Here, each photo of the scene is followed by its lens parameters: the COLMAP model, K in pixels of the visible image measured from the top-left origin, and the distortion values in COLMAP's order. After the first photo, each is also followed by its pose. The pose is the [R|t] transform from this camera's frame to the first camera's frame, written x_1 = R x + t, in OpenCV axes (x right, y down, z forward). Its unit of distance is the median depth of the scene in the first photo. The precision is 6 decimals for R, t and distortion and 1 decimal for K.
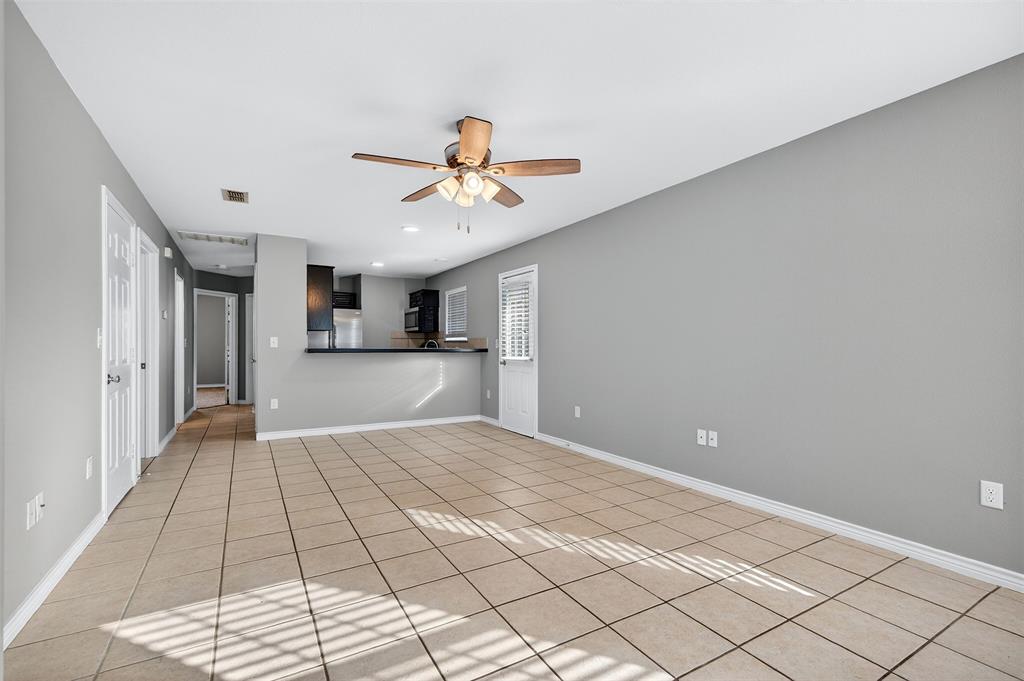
lens RADIAL K [[453.8, 0, 511.2], [0, 453.8, 346.2], [0, 0, 1]] dist [0.000575, -0.000085]
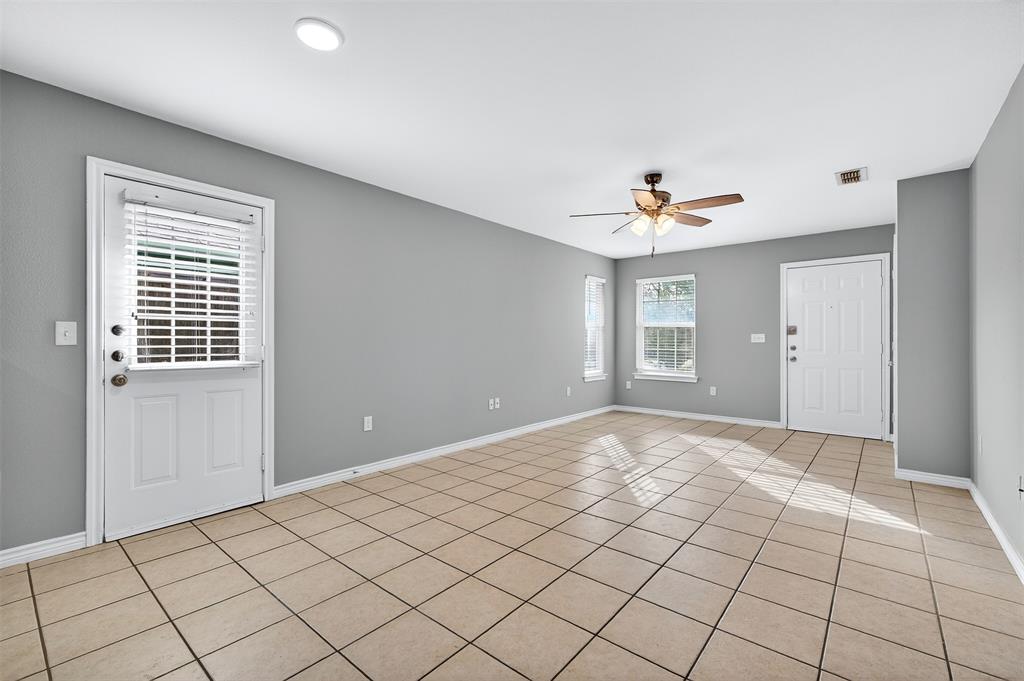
lens RADIAL K [[441.2, 0, 508.4], [0, 441.2, 338.5], [0, 0, 1]] dist [0.003923, 0.000251]
pose [[-0.331063, 0.002126, 0.943606, -1.187914], [-0.003594, 0.999987, -0.003514, -0.004059], [-0.943602, -0.004555, -0.331051, 1.827004]]
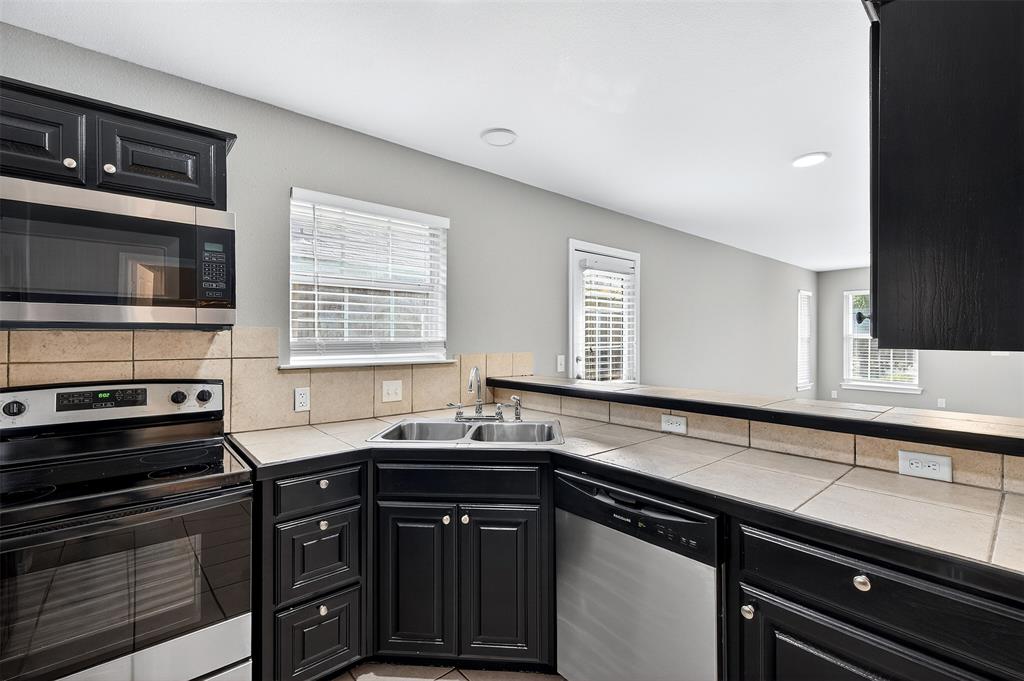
lens RADIAL K [[457.5, 0, 520.4], [0, 457.5, 337.8], [0, 0, 1]] dist [0.001828, 0.000159]
pose [[-0.197766, -0.001650, 0.980248, -1.319772], [-0.000719, 0.999999, 0.001538, -0.089324], [-0.980249, -0.000401, -0.197767, 2.730987]]
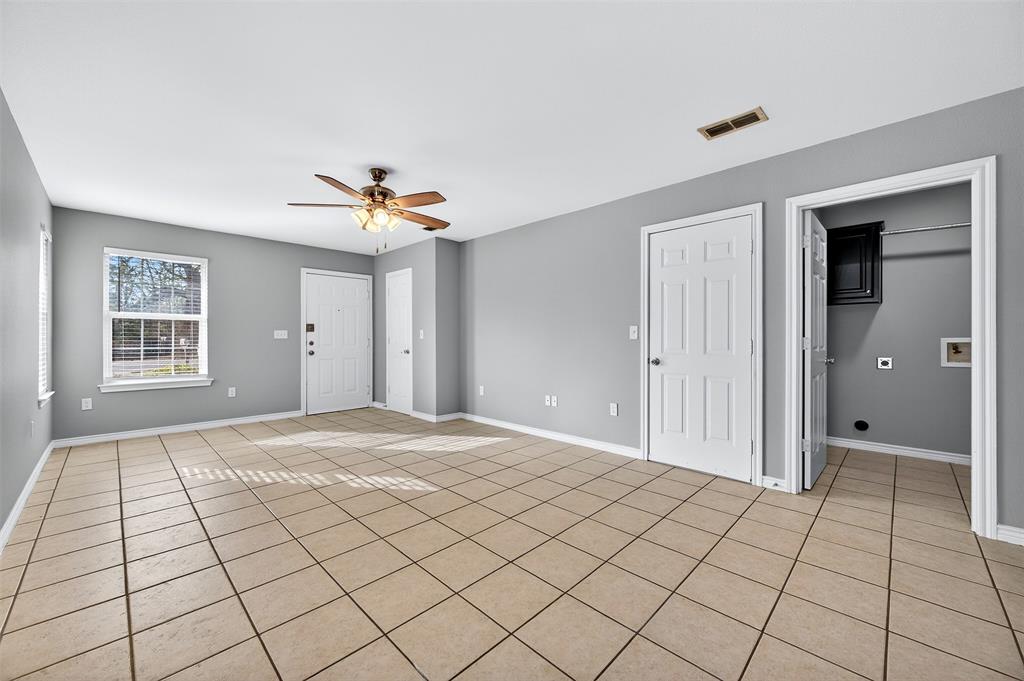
lens RADIAL K [[399.3, 0, 513.5], [0, 399.3, 336.3], [0, 0, 1]] dist [-0.000046, -0.000239]
pose [[-0.965052, -0.001698, -0.262054, -0.175497], [-0.000307, 0.999986, -0.005349, 0.002463], [0.262059, -0.005081, -0.965038, 2.231787]]
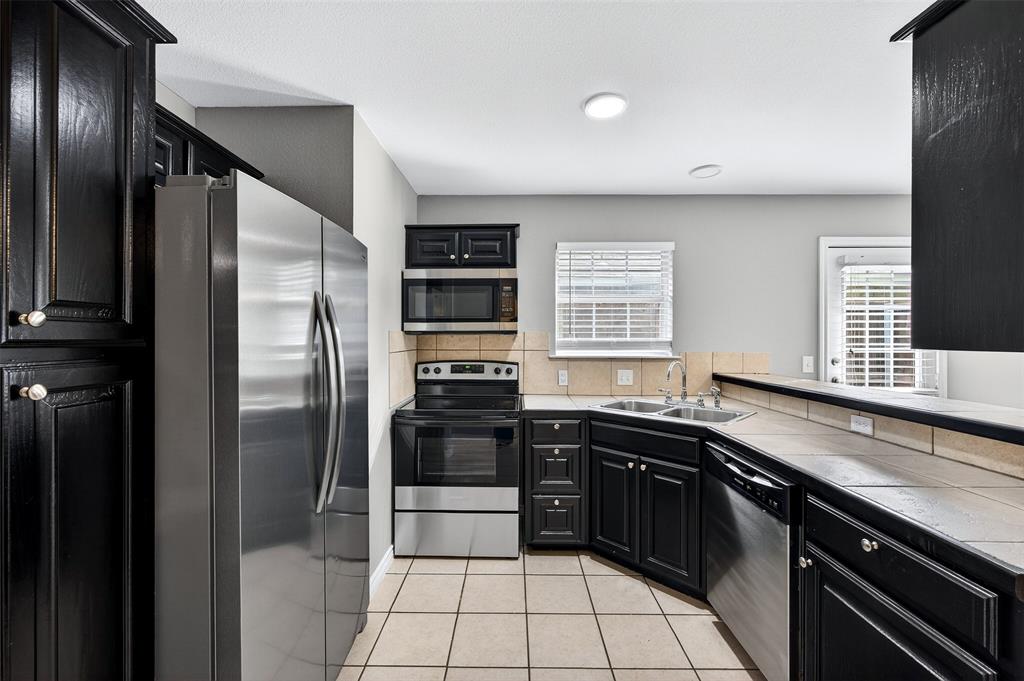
lens RADIAL K [[441.2, 0, 508.4], [0, 441.2, 338.5], [0, 0, 1]] dist [0.003923, 0.000251]
pose [[0.517021, -0.001944, 0.855970, -1.573167], [-0.000810, 0.999996, 0.002761, -0.090623], [-0.855972, -0.002121, 0.517017, 2.440699]]
